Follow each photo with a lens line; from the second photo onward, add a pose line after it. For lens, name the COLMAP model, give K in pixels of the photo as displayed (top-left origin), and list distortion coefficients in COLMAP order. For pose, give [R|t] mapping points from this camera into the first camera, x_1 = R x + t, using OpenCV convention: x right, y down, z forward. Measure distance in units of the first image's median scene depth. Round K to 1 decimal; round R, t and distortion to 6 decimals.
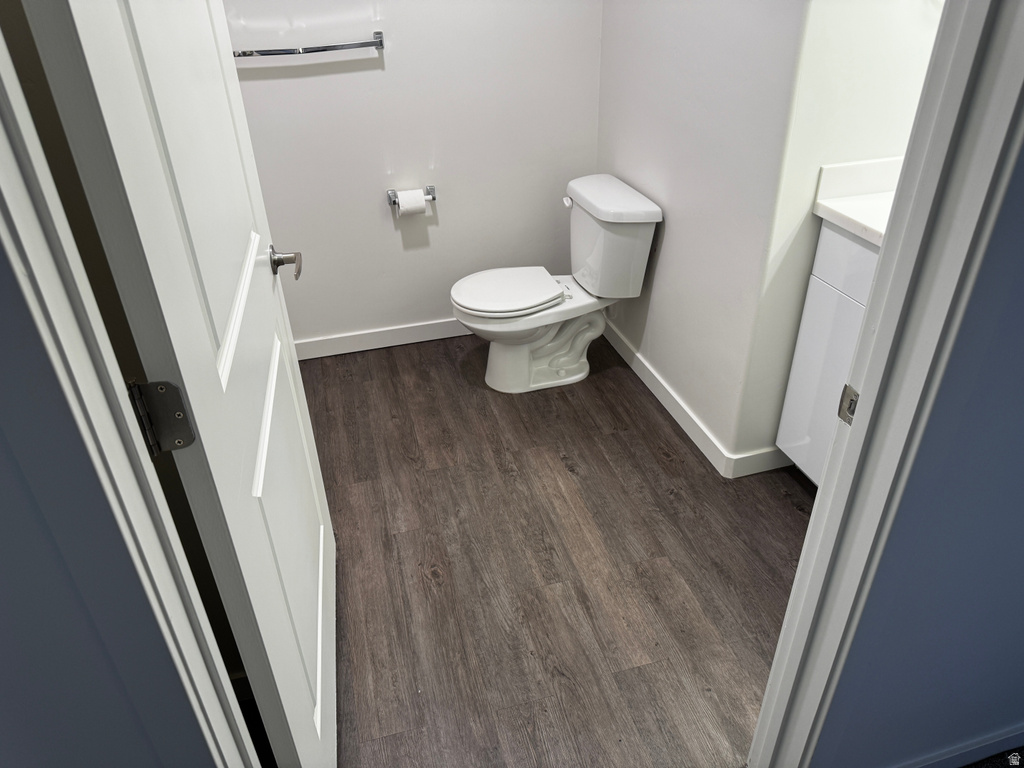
lens RADIAL K [[705.4, 0, 511.8], [0, 705.4, 370.7], [0, 0, 1]] dist [0.094878, -0.230023]
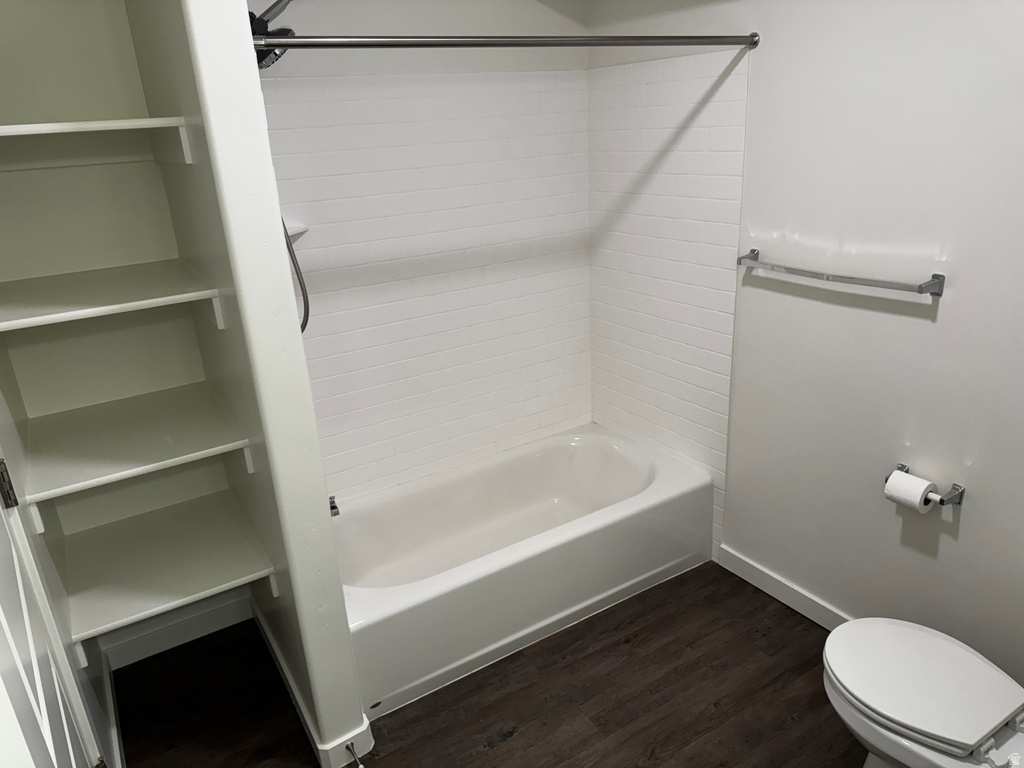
lens RADIAL K [[723.4, 0, 512.0], [0, 723.4, 384.0], [0, 0, 1]] dist [0.106117, -0.120211]
pose [[0.280301, 0.334043, -0.899915, 0.438131], [-0.445061, 0.875866, 0.186490, -0.334703], [0.850501, 0.348244, 0.394176, 0.368784]]
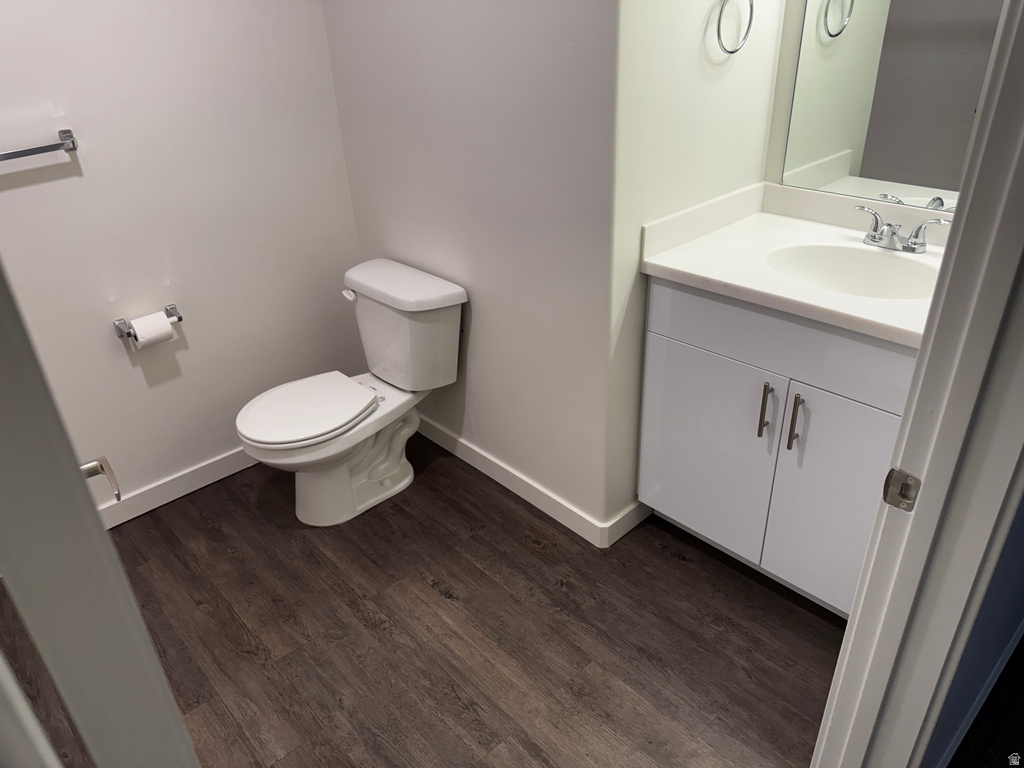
lens RADIAL K [[707.0, 0, 528.3], [0, 707.0, 379.7], [0, 0, 1]] dist [0.107474, -0.197098]
pose [[0.885843, -0.225380, 0.405569, -0.119854], [0.247389, 0.968914, -0.001910, -0.088116], [-0.392531, 0.102025, 0.914062, 0.123905]]
